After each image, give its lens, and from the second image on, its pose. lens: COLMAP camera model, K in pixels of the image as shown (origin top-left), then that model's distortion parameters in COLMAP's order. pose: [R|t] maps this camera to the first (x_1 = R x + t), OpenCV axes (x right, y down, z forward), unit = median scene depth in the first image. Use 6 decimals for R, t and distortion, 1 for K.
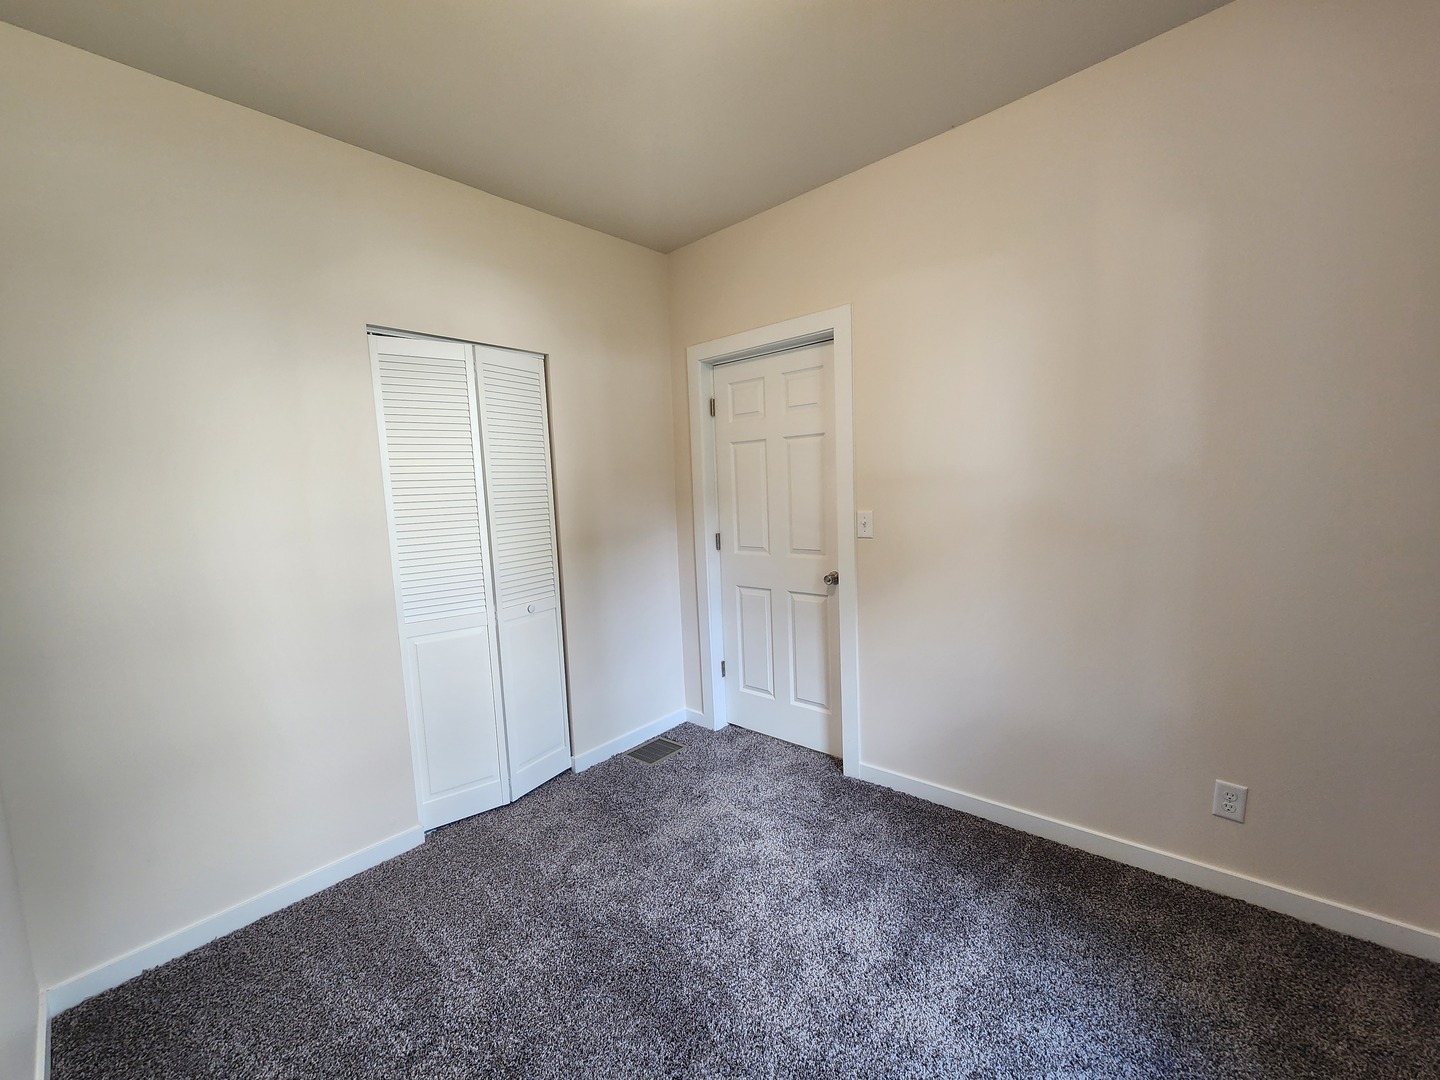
lens RADIAL K [[592.3, 0, 718.6], [0, 592.3, 544.5], [0, 0, 1]] dist [0.000446, 0.000273]
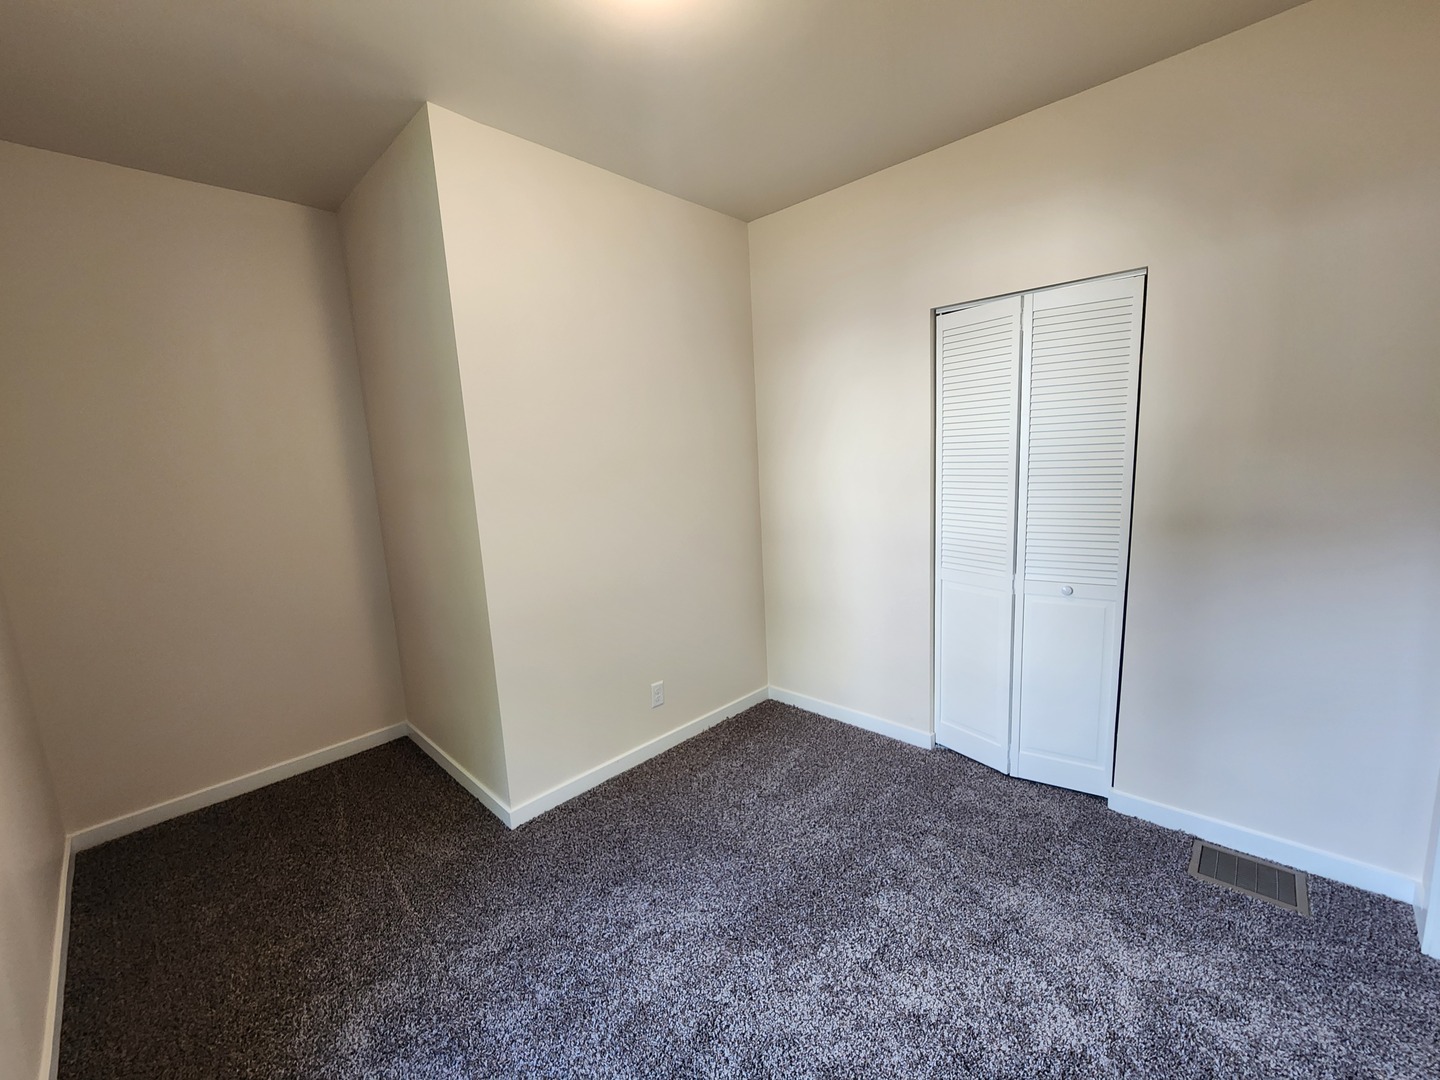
lens RADIAL K [[592.3, 0, 718.6], [0, 592.3, 544.5], [0, 0, 1]] dist [0.000446, 0.000273]
pose [[-0.037424, 0.193172, -0.980451, 0.525019], [-0.055884, 0.979198, 0.195058, -0.095972], [0.997736, 0.062091, -0.025850, 0.496506]]
